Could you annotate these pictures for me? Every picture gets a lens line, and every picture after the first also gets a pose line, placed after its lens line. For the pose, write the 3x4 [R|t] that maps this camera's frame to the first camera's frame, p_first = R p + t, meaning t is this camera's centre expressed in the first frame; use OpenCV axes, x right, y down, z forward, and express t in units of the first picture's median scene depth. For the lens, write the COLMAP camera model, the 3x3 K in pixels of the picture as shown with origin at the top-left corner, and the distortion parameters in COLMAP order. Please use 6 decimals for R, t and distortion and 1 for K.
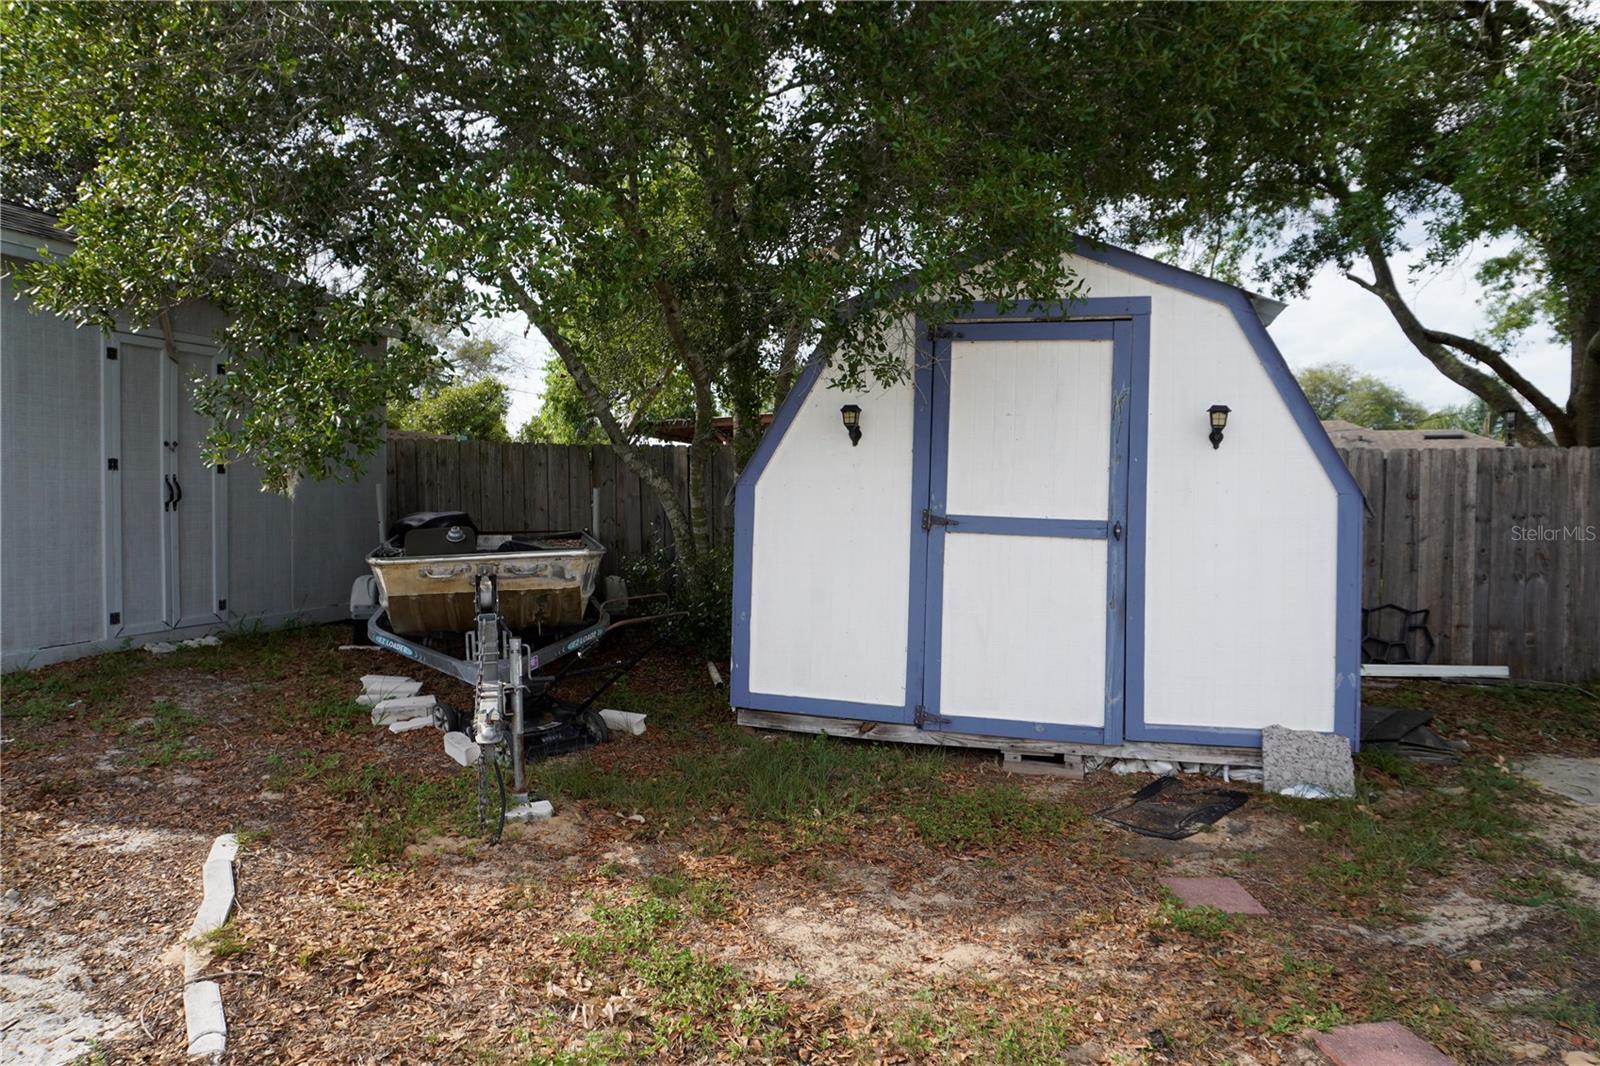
lens RADIAL K [[1069.2, 0, 807.6], [0, 1069.2, 530.2], [0, 0, 1]] dist [-0.049572, 0.028914]
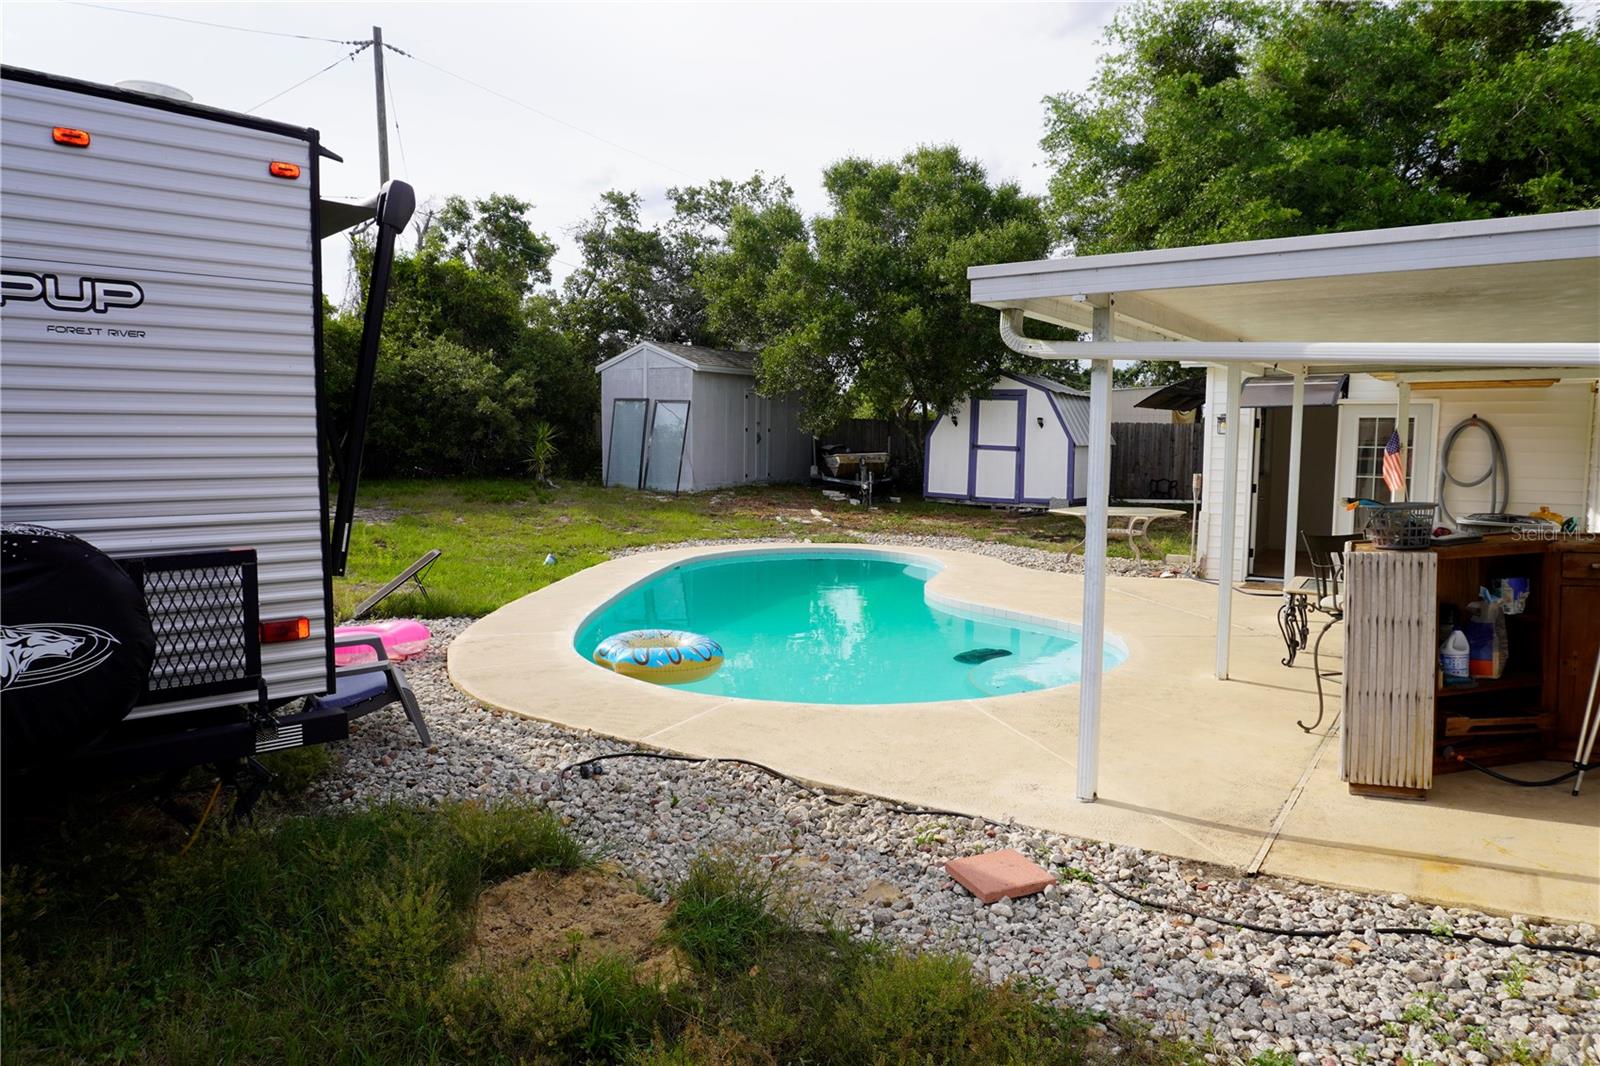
lens RADIAL K [[1069.2, 0, 804.2], [0, 1069.2, 530.3], [0, 0, 1]] dist [-0.049572, 0.028914]
pose [[0.961748, 0.024030, -0.272880, 0.586885], [-0.008383, 0.998260, 0.058361, 0.073803], [0.273808, -0.053841, 0.960276, -2.888313]]
